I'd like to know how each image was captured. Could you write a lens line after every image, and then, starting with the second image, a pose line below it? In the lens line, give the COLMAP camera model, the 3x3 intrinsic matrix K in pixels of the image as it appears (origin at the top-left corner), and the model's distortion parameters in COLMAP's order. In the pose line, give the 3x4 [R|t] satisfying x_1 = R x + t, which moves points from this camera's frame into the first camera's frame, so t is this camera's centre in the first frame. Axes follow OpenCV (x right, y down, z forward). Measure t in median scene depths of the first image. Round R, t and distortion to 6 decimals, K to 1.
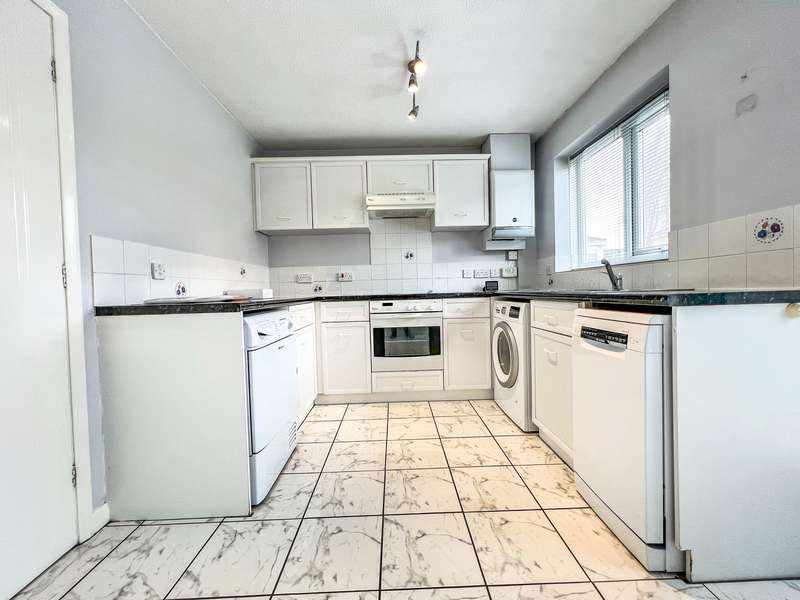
lens RADIAL K [[321.2, 0, 398.3], [0, 321.2, 299.8], [0, 0, 1]] dist [-0.002306, 0.000521]
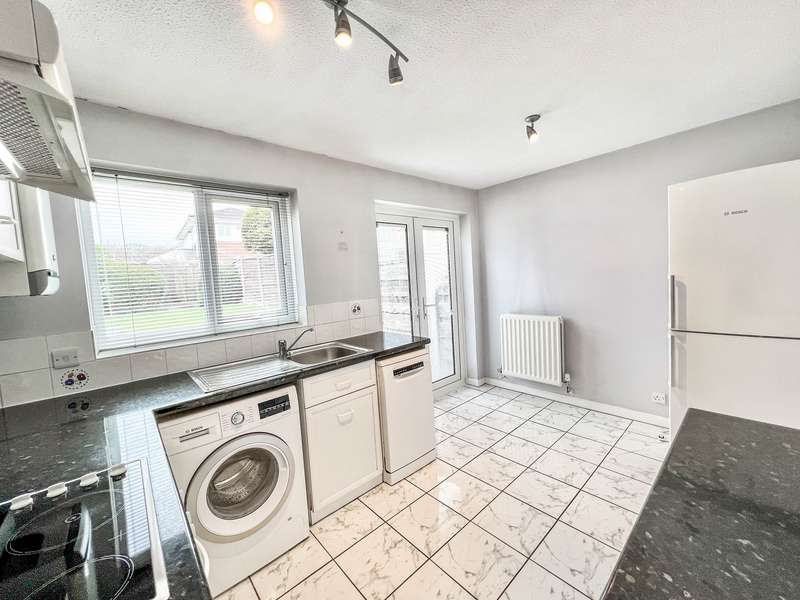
lens RADIAL K [[321.2, 0, 398.3], [0, 321.2, 299.8], [0, 0, 1]] dist [-0.002306, 0.000521]
pose [[-0.657546, 0.009858, 0.753350, -0.315431], [0.097615, 0.992601, 0.072213, -0.190481], [-0.747064, 0.121021, -0.653644, 1.024933]]
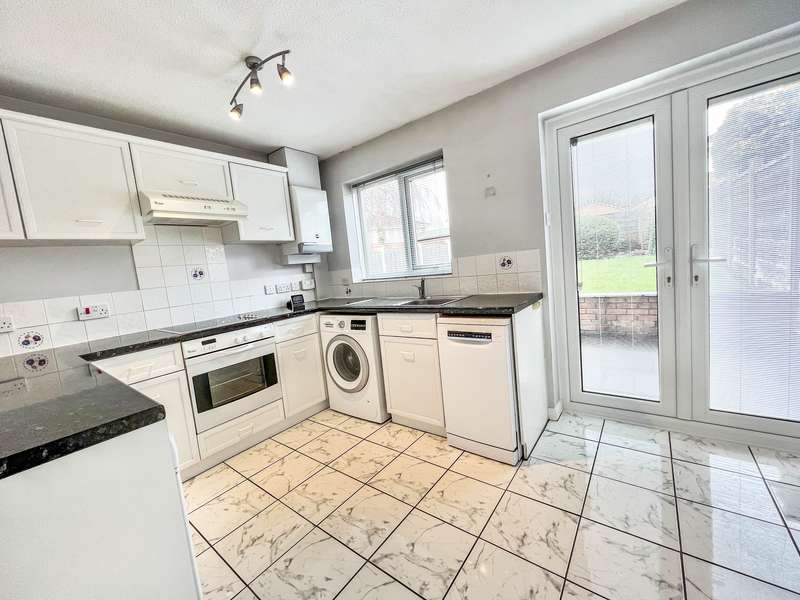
lens RADIAL K [[321.2, 0, 398.3], [0, 321.2, 299.8], [0, 0, 1]] dist [-0.002306, 0.000521]
pose [[0.621015, -0.117308, 0.774971, -0.338845], [0.105351, 0.992257, 0.065777, -0.089204], [-0.776687, 0.040795, 0.628565, 0.145387]]
